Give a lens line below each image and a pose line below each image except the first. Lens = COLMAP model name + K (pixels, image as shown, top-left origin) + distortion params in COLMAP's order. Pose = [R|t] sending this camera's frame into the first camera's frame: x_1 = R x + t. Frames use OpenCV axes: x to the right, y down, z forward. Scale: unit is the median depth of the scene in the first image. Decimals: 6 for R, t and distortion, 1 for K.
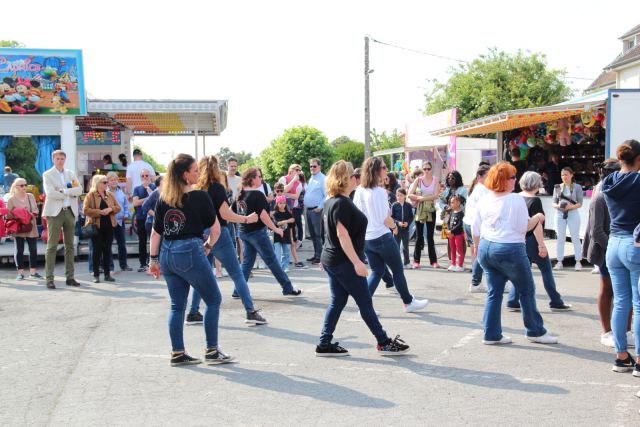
lens RADIAL K [[928.1, 0, 319.3], [0, 928.1, 224.7], [0, 0, 1]] dist [0.148620, 0.000000]
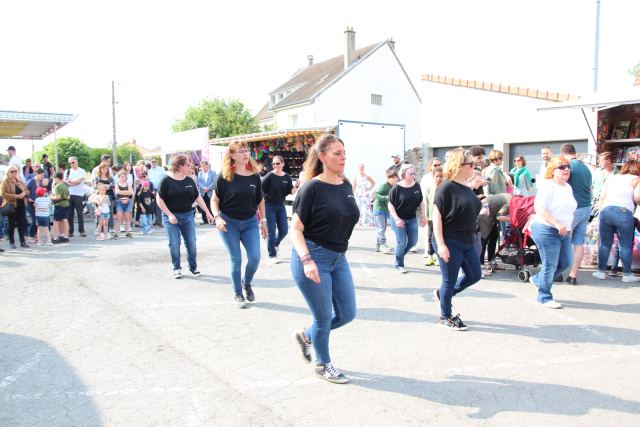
lens RADIAL K [[533.8, 0, 305.2], [0, 533.8, 210.3], [0, 0, 1]] dist [-0.121572, 0.116509]
pose [[0.875667, -0.026714, 0.482176, -0.173336], [0.016318, 0.999535, 0.025742, -0.002059], [-0.482640, -0.014673, 0.875696, 0.130059]]
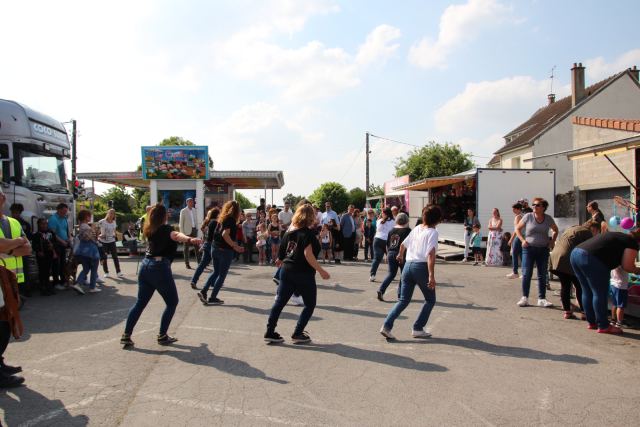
lens RADIAL K [[558.9, 0, 316.8], [0, 558.9, 214.1], [0, 0, 1]] dist [-0.126988, 0.146897]
pose [[0.997967, 0.006992, -0.063346, 0.040957], [-0.009793, 0.998983, -0.044015, 0.002387], [0.062973, 0.044546, 0.997021, -0.109338]]
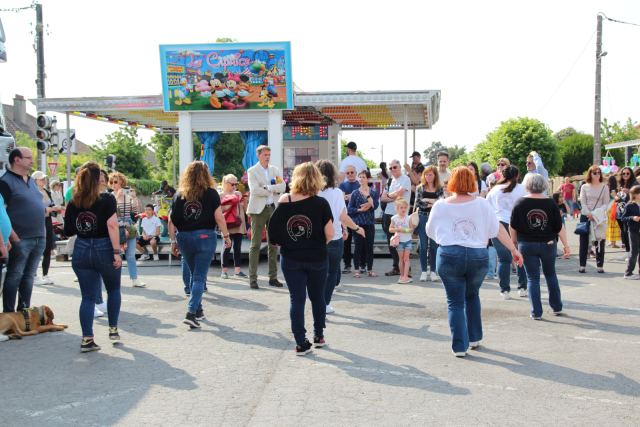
lens RADIAL K [[969.3, 0, 311.2], [0, 969.3, 224.5], [0, 0, 1]] dist [0.158017, 0.000000]
pose [[0.973880, 0.013920, -0.226638, -0.001848], [-0.013557, 0.999903, 0.003157, -0.001442], [0.226660, -0.000002, 0.973974, 0.027864]]
